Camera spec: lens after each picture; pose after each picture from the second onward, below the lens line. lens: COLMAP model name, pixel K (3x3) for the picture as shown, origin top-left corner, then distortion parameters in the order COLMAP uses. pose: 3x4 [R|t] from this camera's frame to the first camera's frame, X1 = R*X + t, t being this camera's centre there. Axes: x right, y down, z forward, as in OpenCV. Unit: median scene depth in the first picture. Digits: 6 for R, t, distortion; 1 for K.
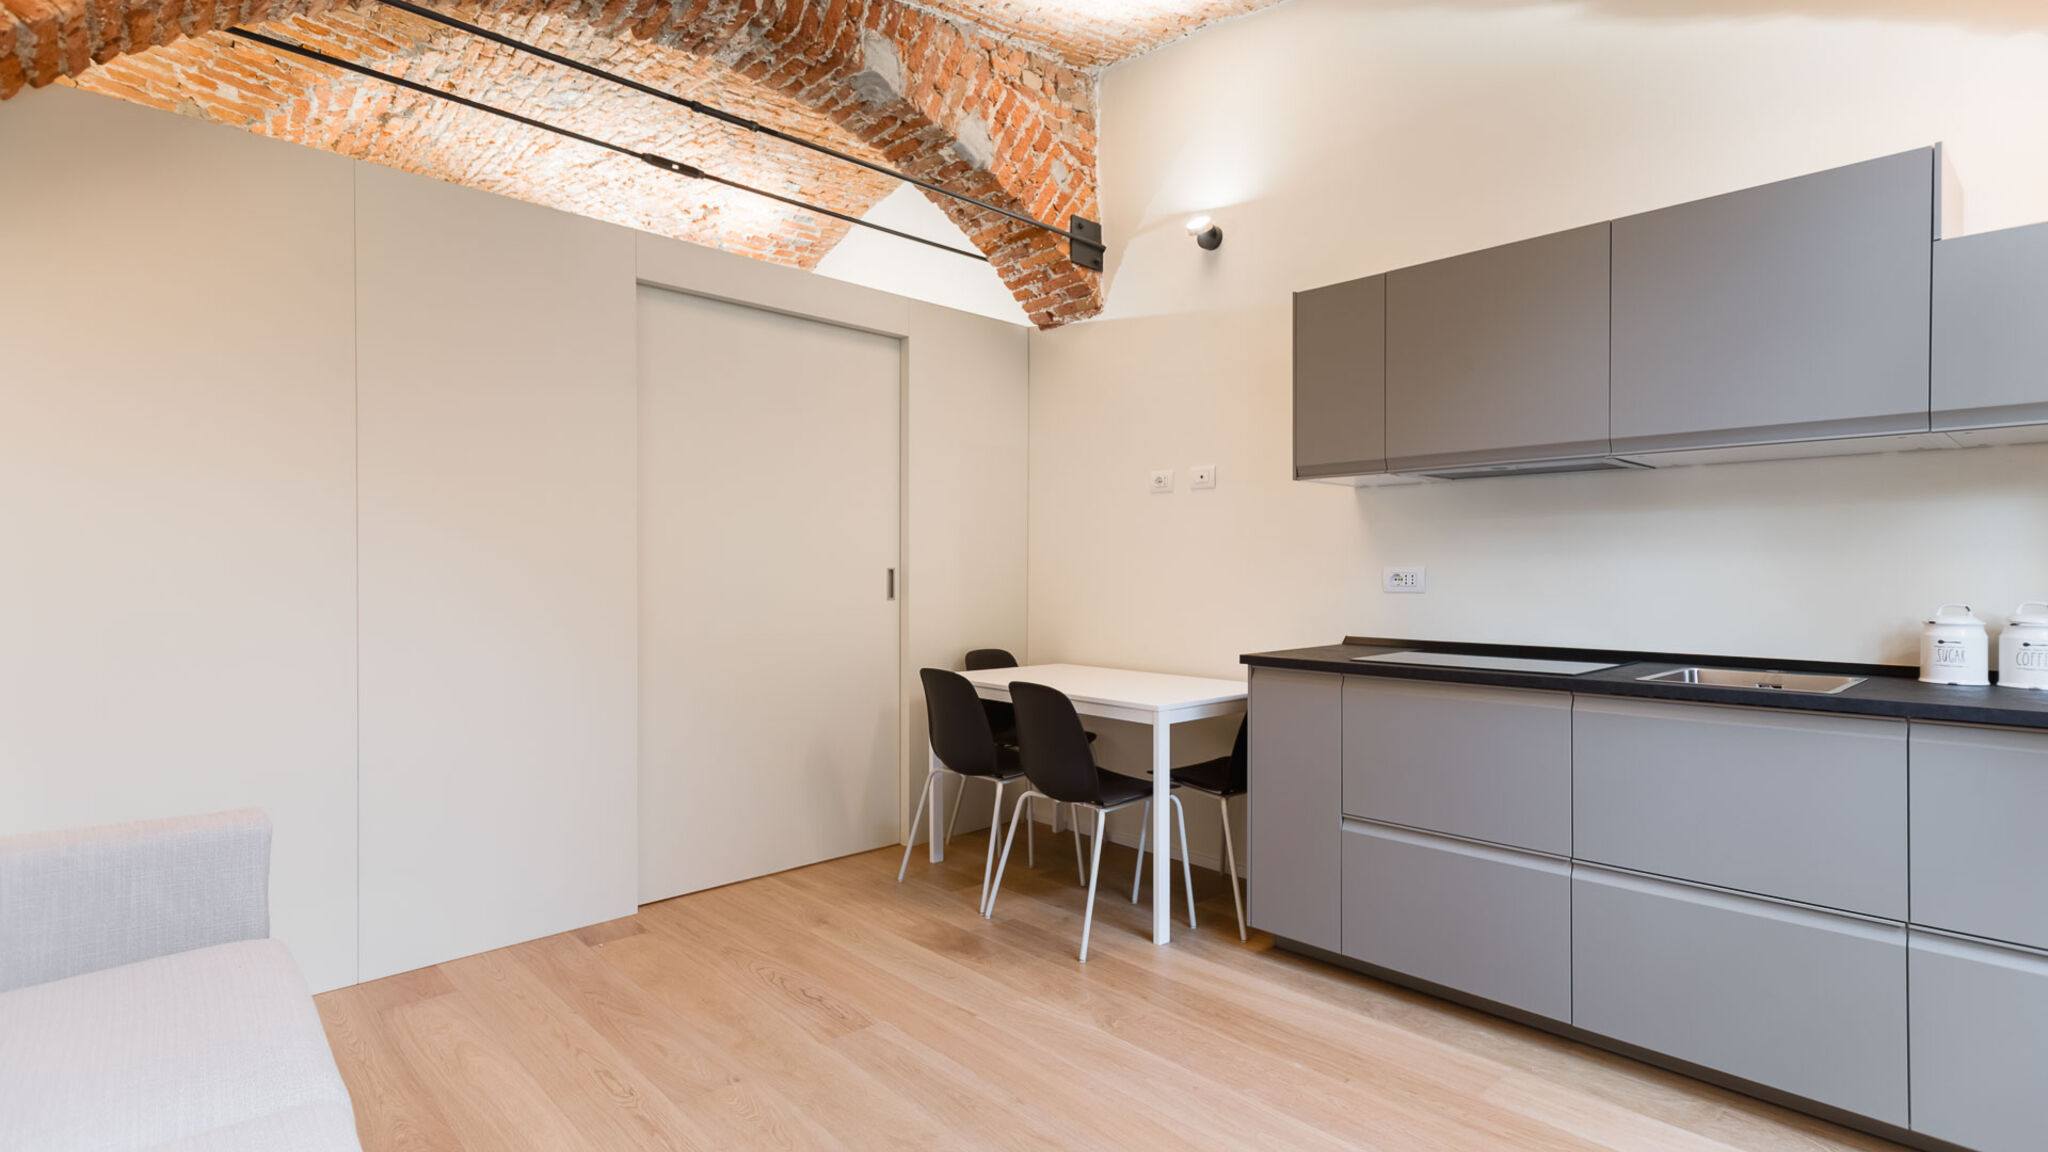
lens RADIAL K [[994.5, 0, 1059.0], [0, 994.5, 573.7], [0, 0, 1]] dist [0.002371, 0.003929]
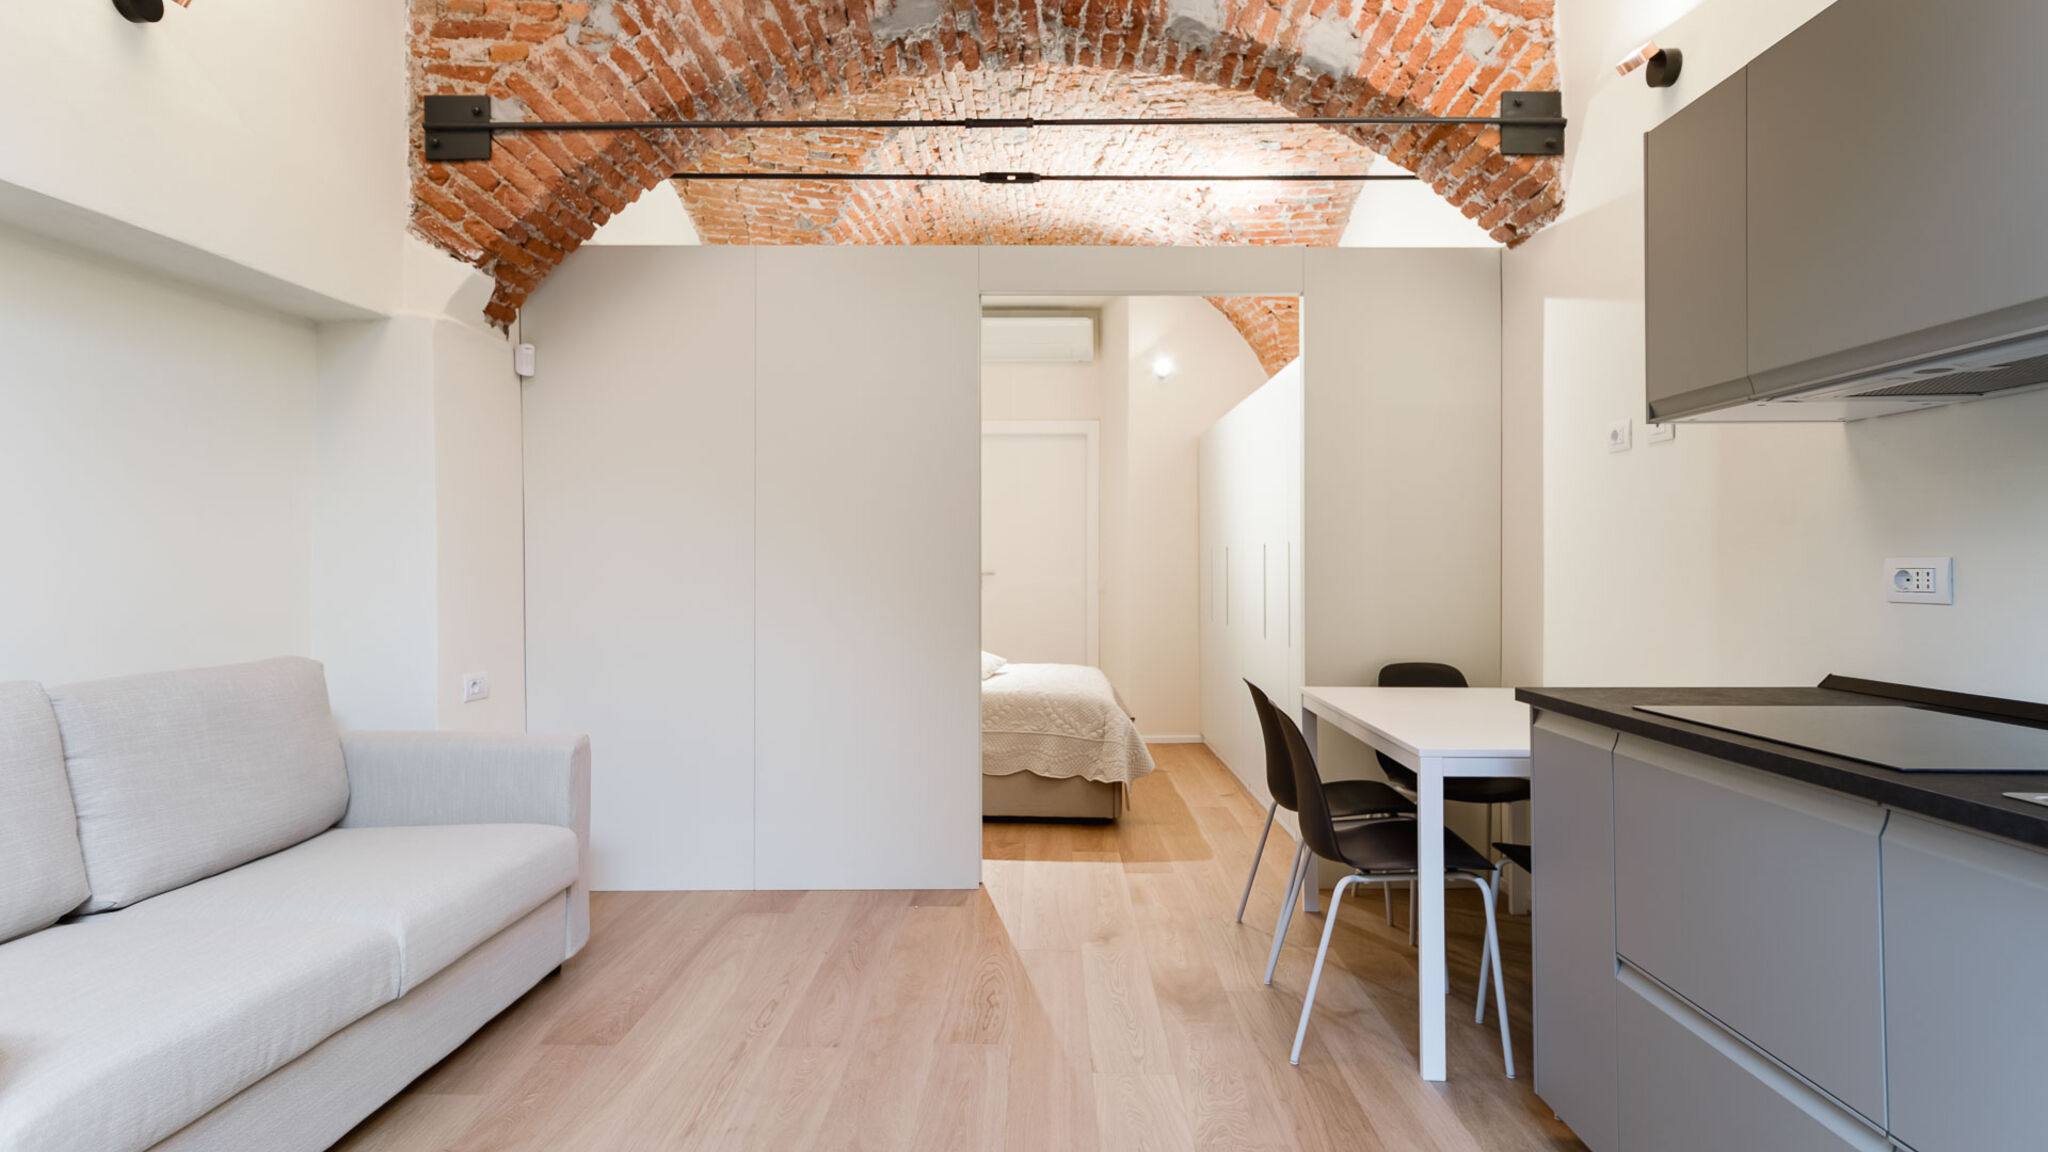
lens RADIAL K [[1089.1, 0, 1023.3], [0, 1089.1, 548.2], [0, 0, 1]] dist [0.004737, 0.005066]
pose [[0.706961, -0.011567, -0.707158, 0.377754], [-0.000710, 0.999854, -0.017064, -0.001134], [0.707253, 0.012565, 0.706849, 0.182498]]
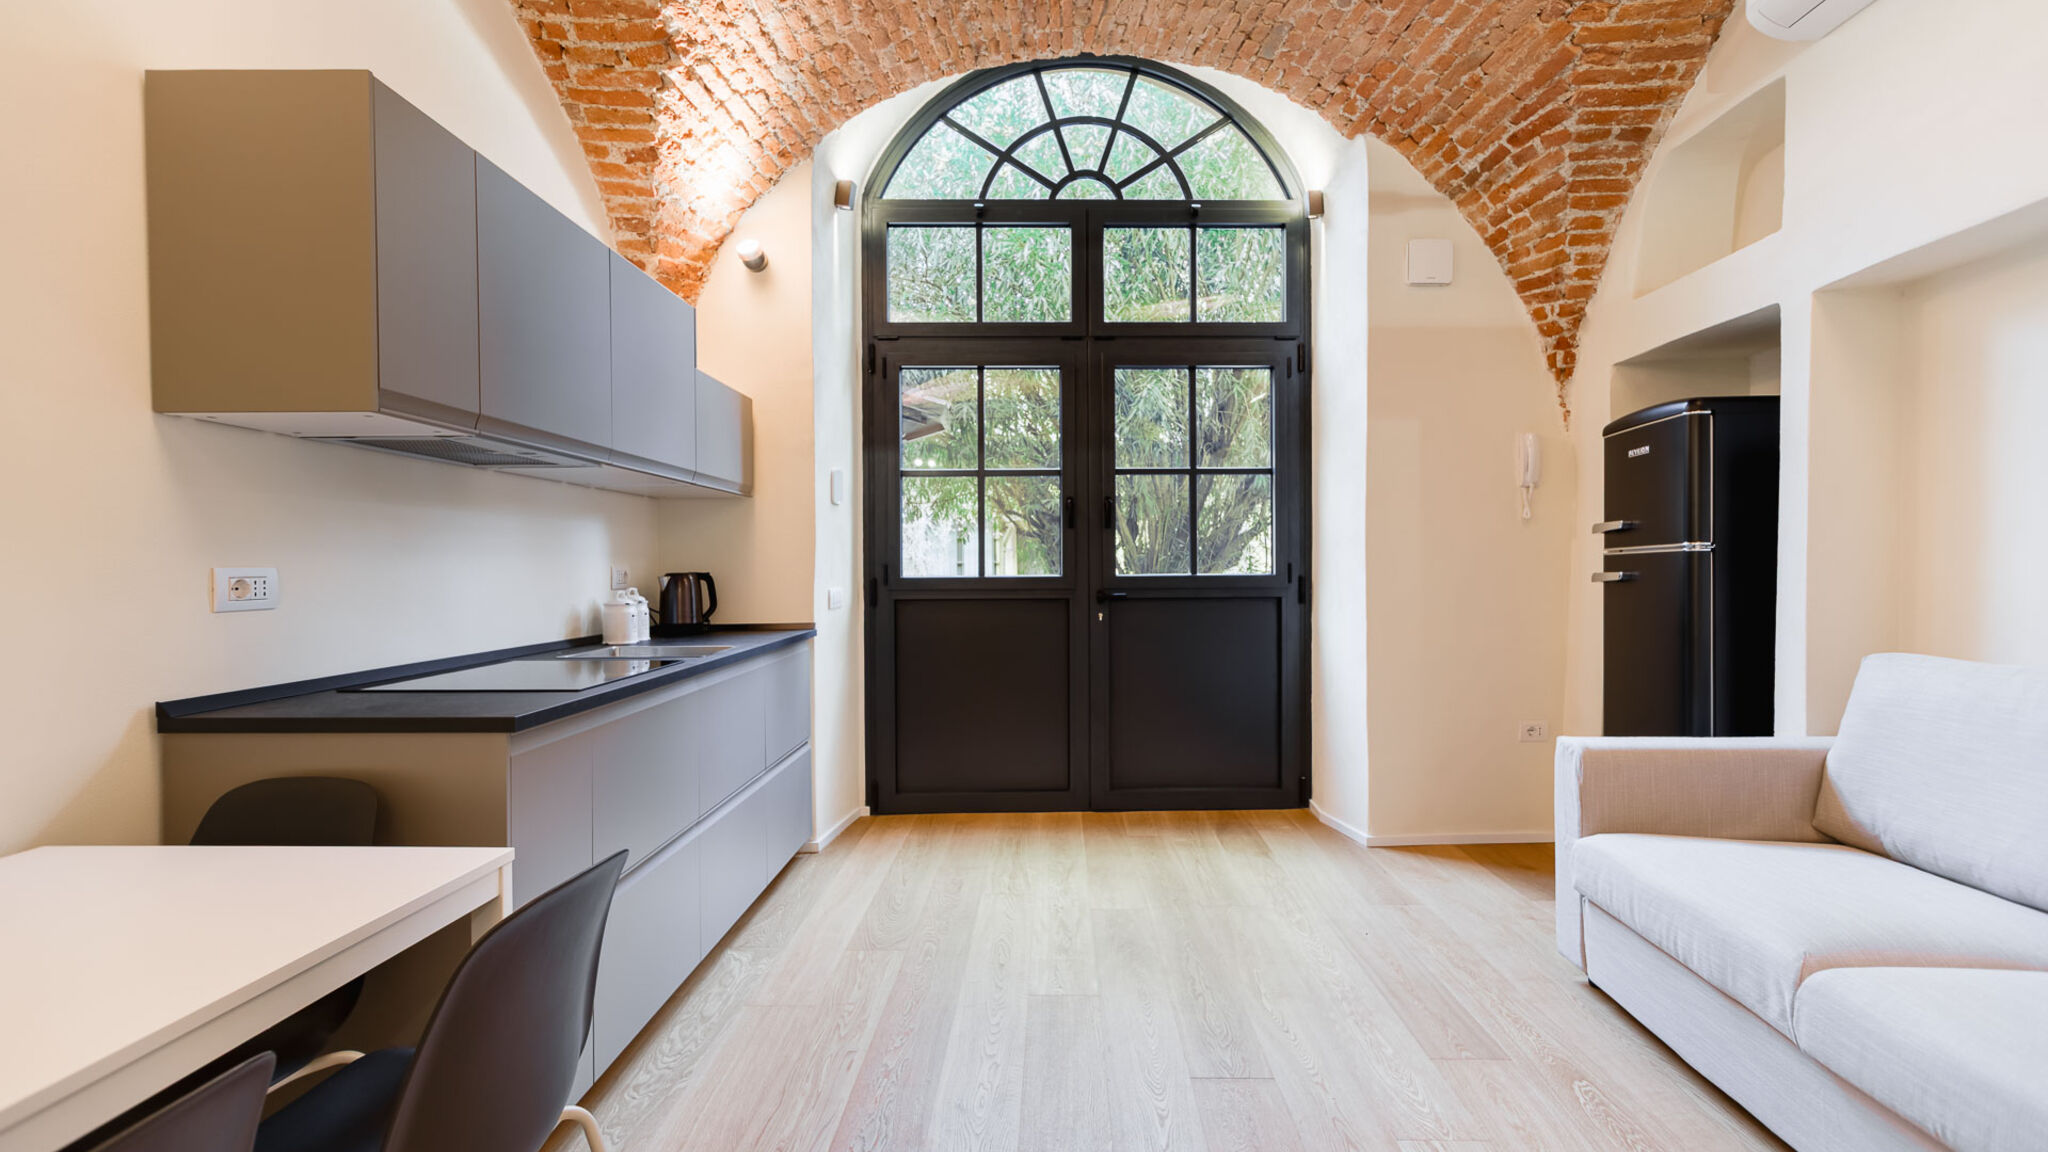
lens RADIAL K [[917.2, 0, 1028.8], [0, 917.2, 574.8], [0, 0, 1]] dist [0.003137, 0.002065]
pose [[-0.704530, -0.003157, 0.709667, -0.319284], [0.009878, 0.999850, 0.014255, -0.004889], [-0.709605, 0.017053, -0.704393, 0.916246]]
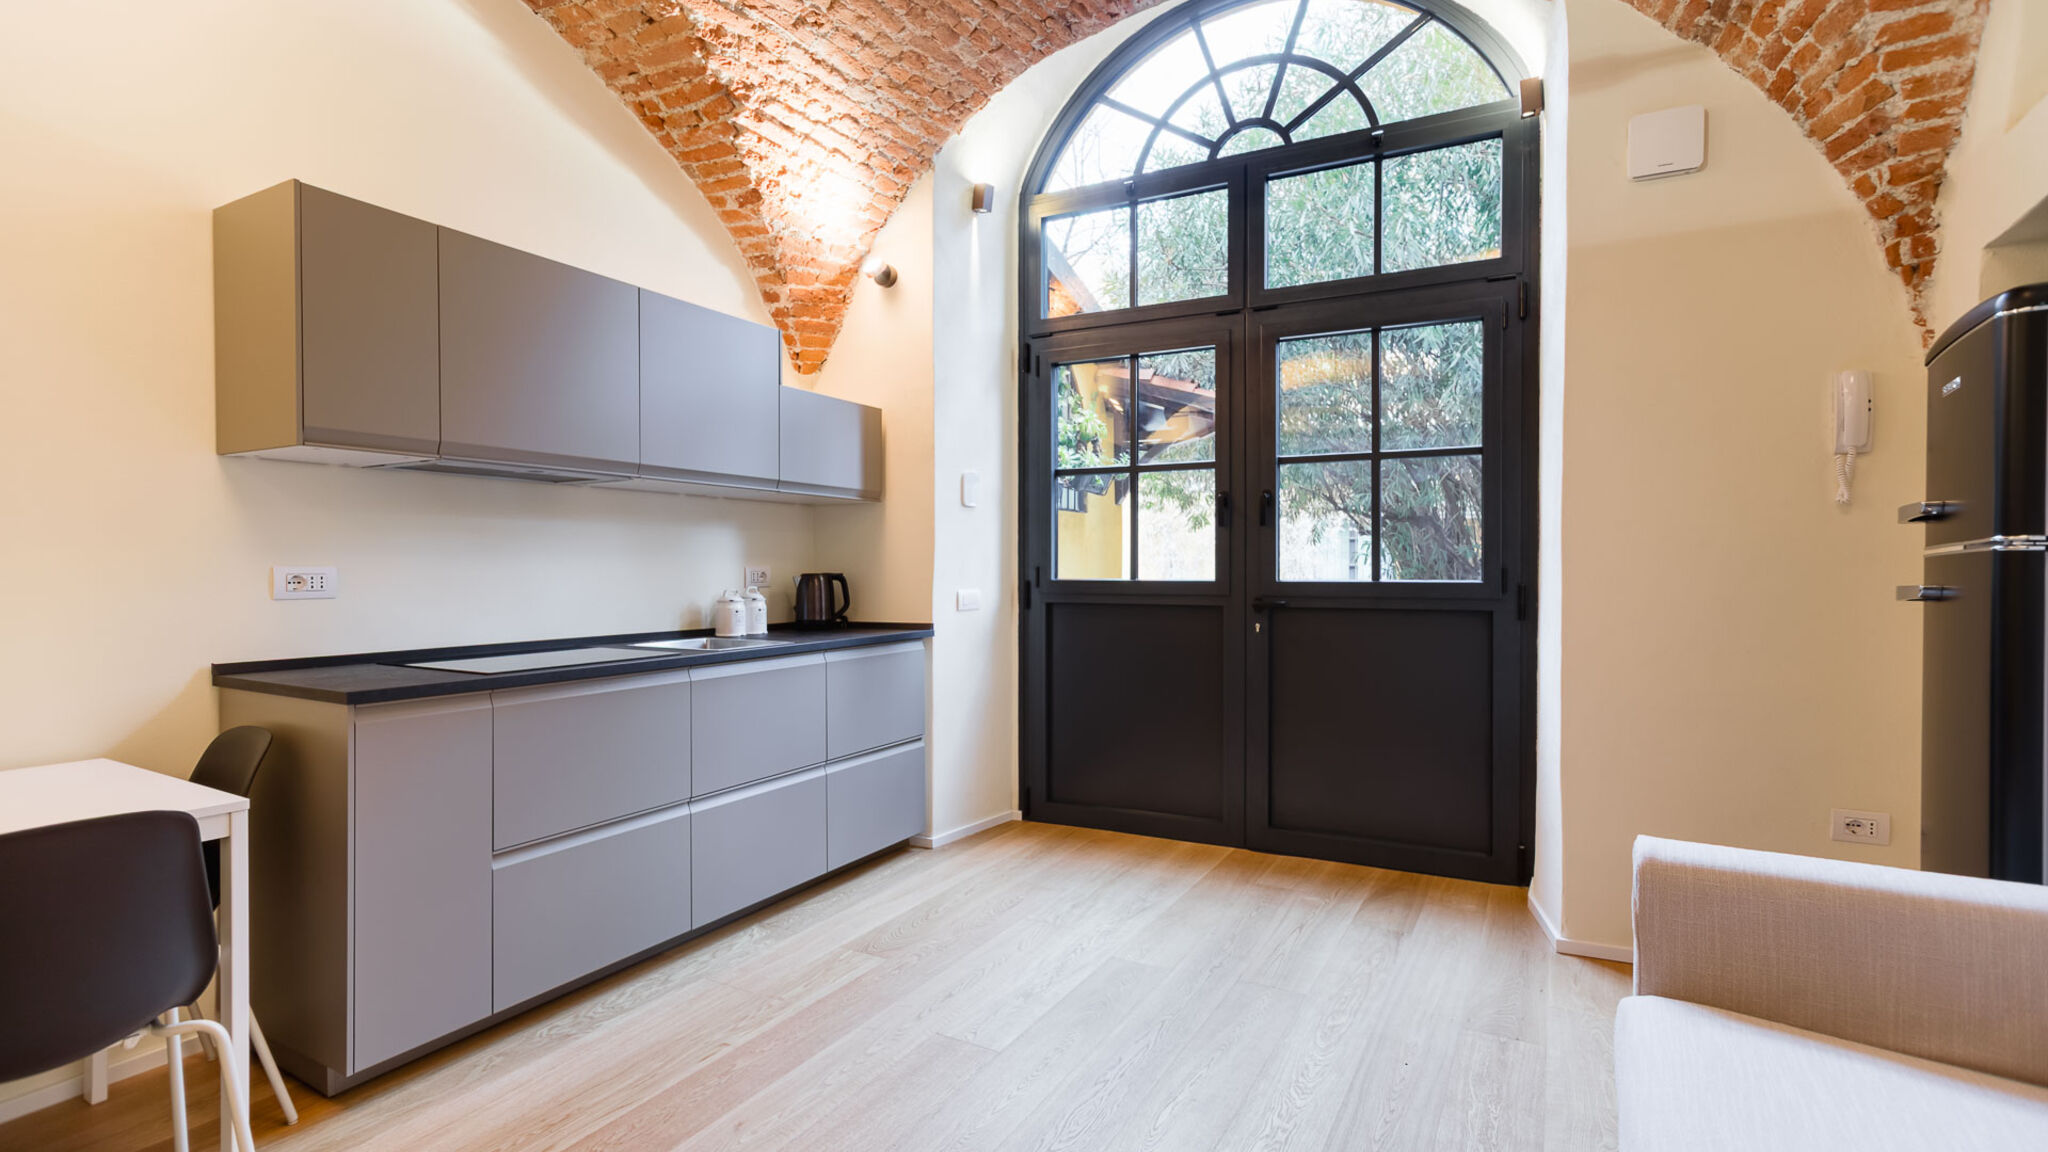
lens RADIAL K [[917.2, 0, 1034.2], [0, 917.2, 575.0], [0, 0, 1]] dist [0.003137, 0.002065]
pose [[-0.292984, -0.007006, 0.956092, -0.451634], [0.005377, 0.999945, 0.008976, -0.003203], [-0.956102, 0.007771, -0.292930, 0.574242]]
